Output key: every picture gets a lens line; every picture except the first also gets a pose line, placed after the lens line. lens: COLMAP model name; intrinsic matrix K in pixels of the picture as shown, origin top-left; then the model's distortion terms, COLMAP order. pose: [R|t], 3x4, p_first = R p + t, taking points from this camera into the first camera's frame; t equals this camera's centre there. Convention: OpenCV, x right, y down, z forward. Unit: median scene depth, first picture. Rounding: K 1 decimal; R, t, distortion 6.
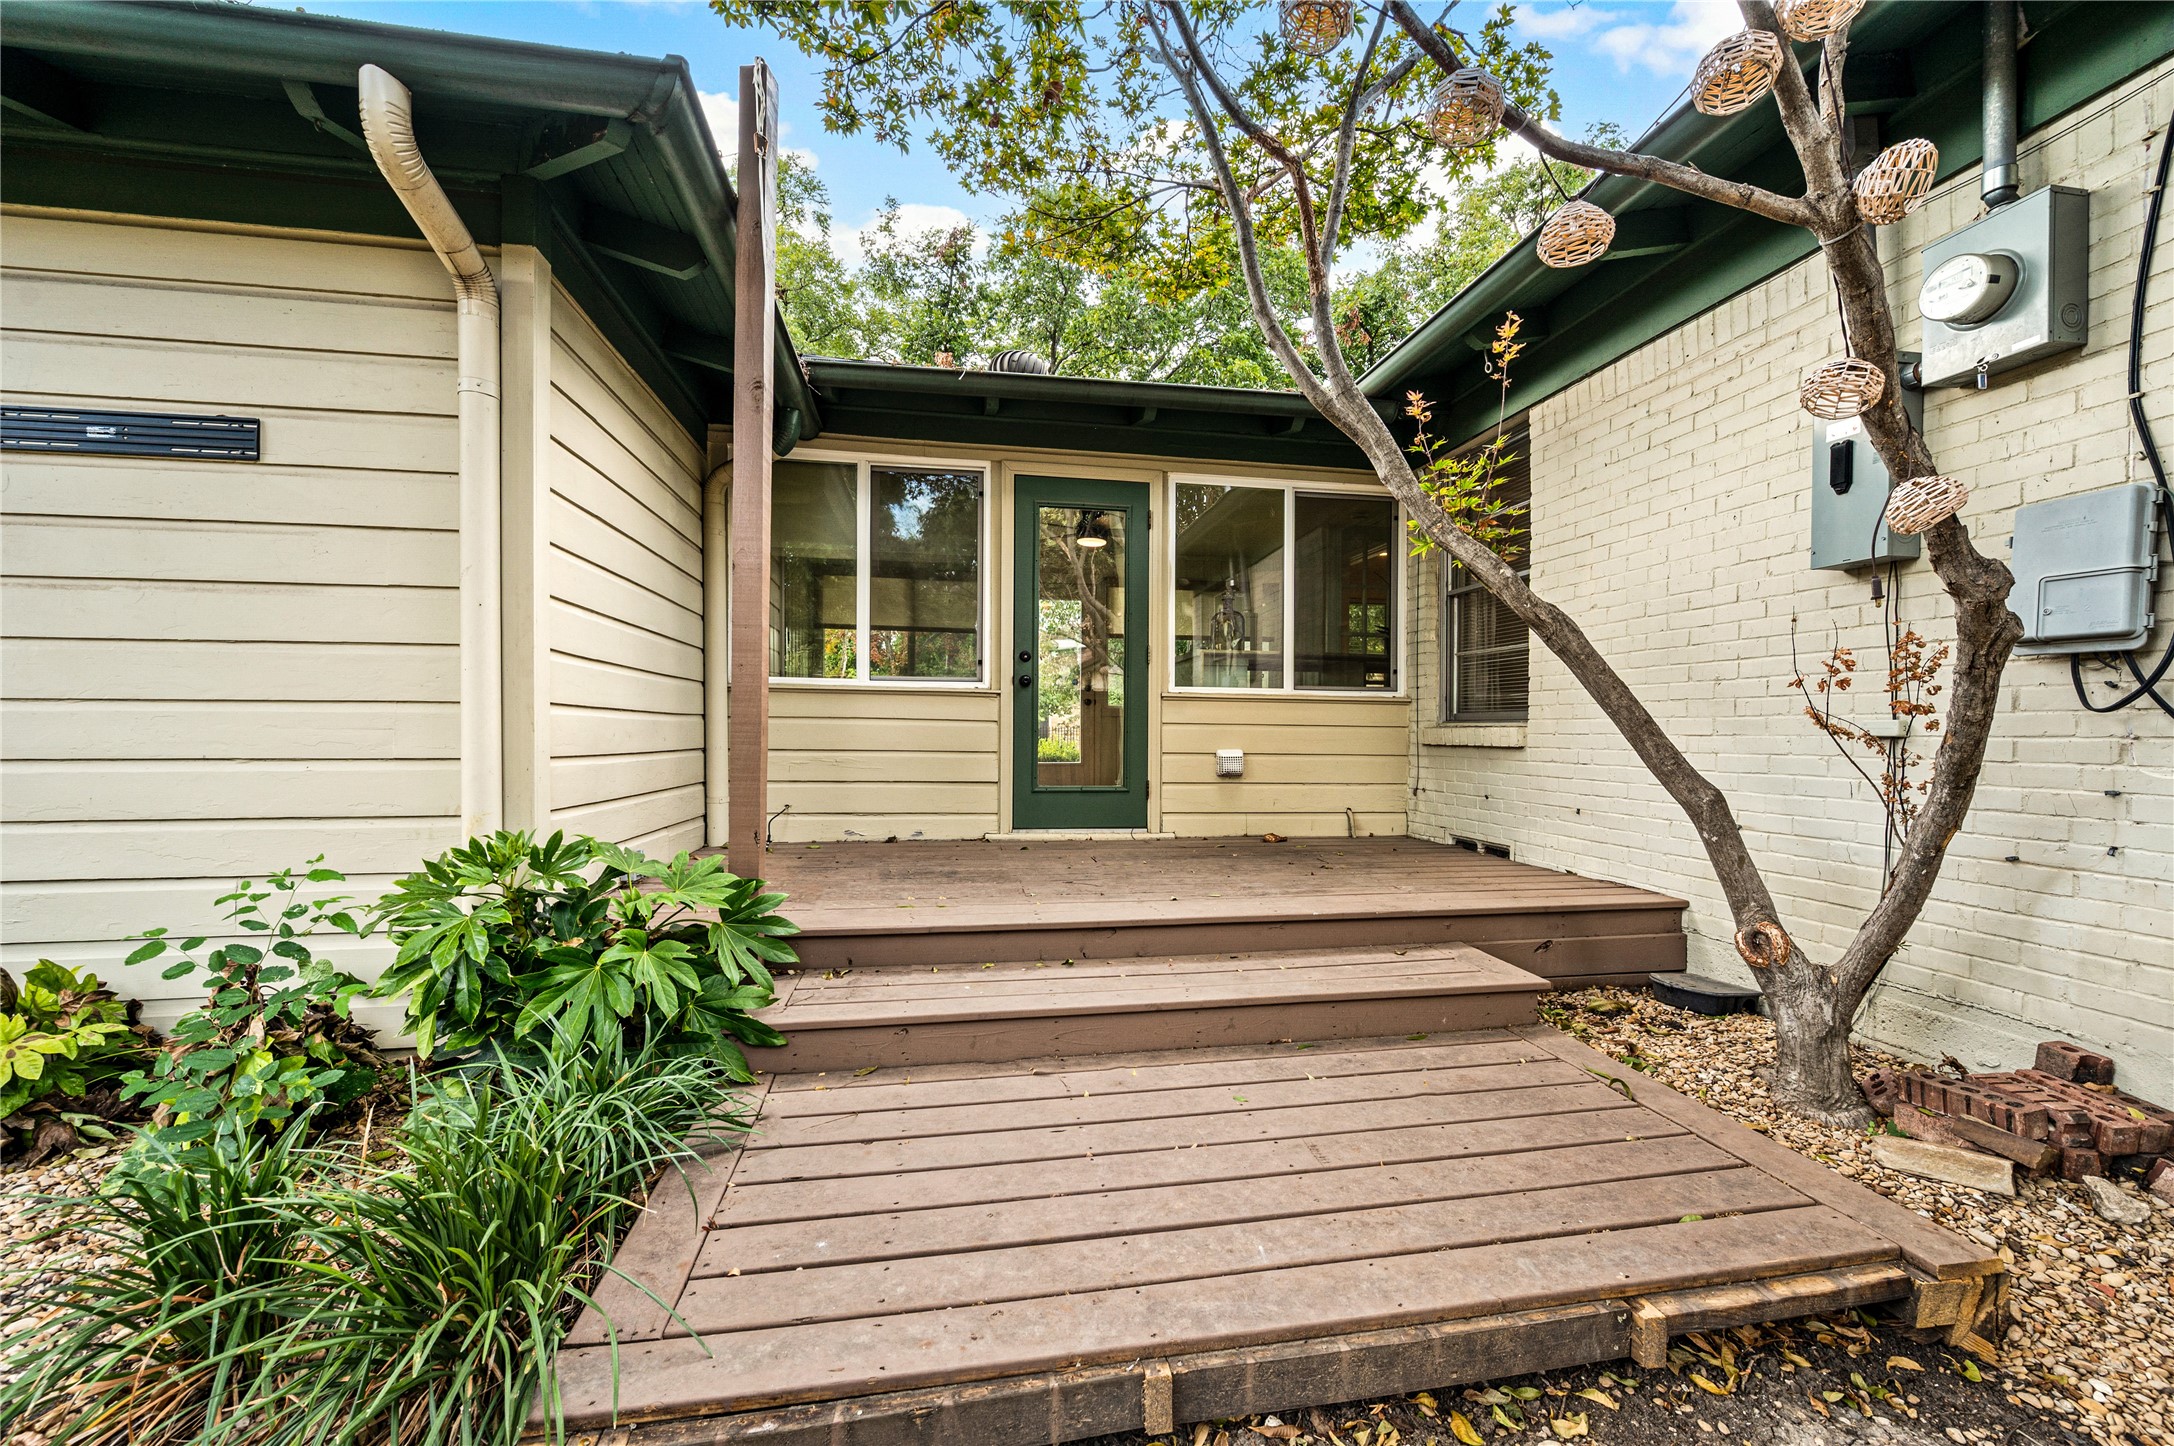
lens RADIAL K [[862.7, 0, 1093.9], [0, 862.7, 724.1], [0, 0, 1]] dist [-0.003714, -0.000289]
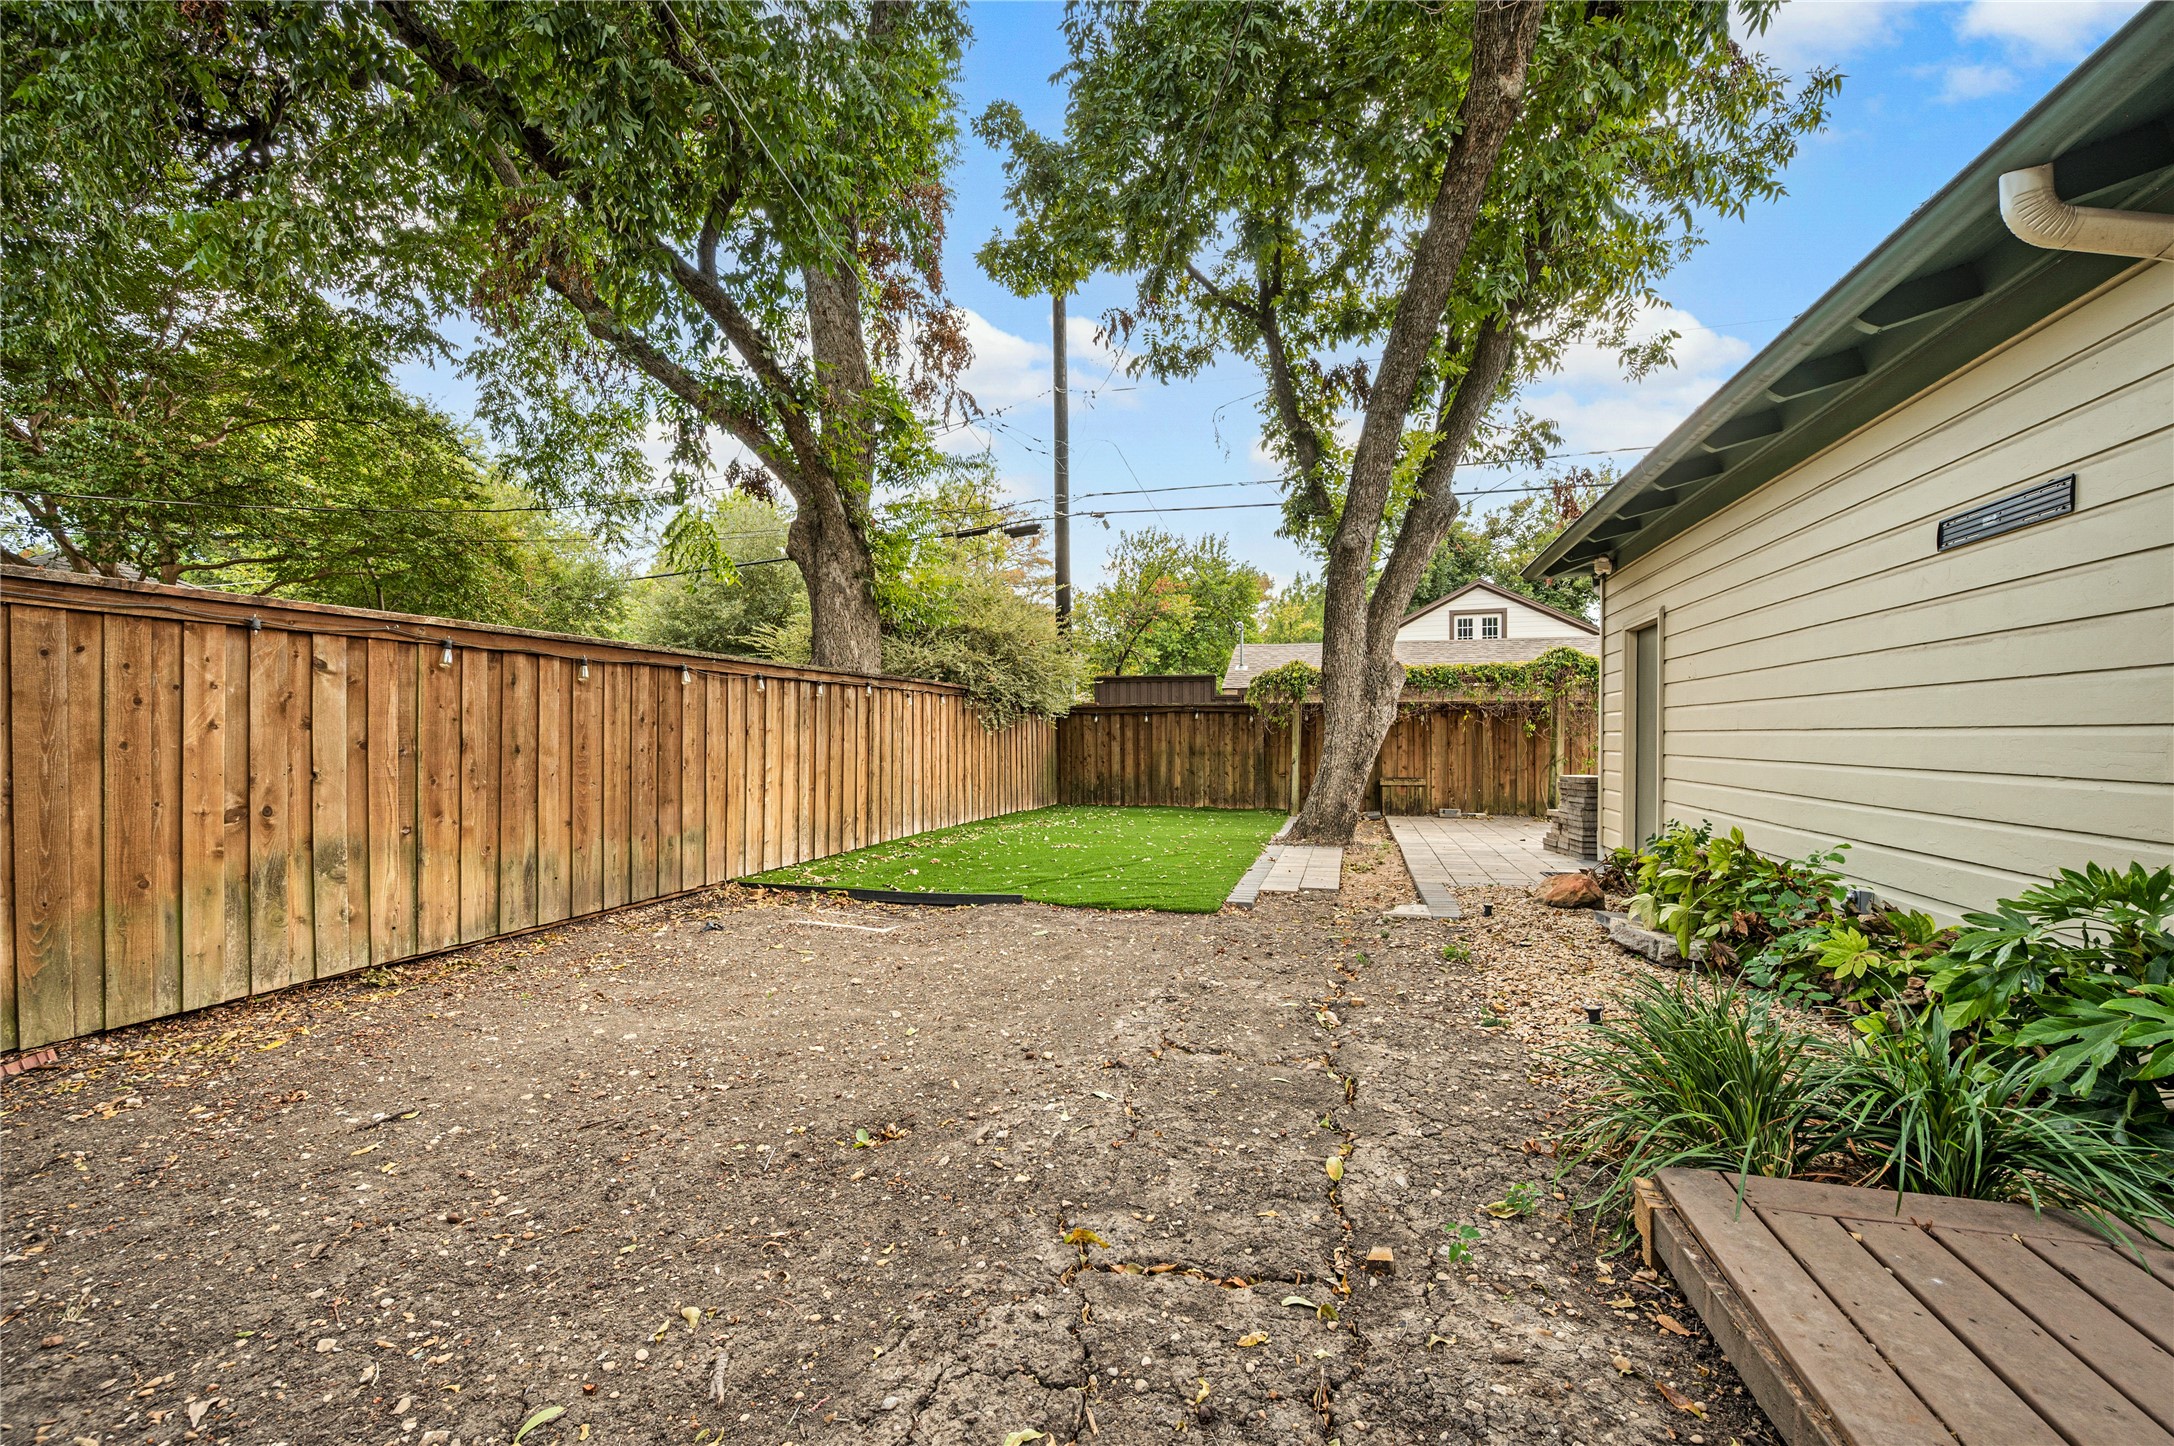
lens RADIAL K [[862.7, 0, 1093.9], [0, 862.7, 724.1], [0, 0, 1]] dist [-0.003714, -0.000289]
pose [[-0.433911, -0.008485, -0.900916, 0.608755], [0.005439, 0.999913, -0.012037, -0.021893], [0.900939, -0.010123, -0.433827, 0.335936]]
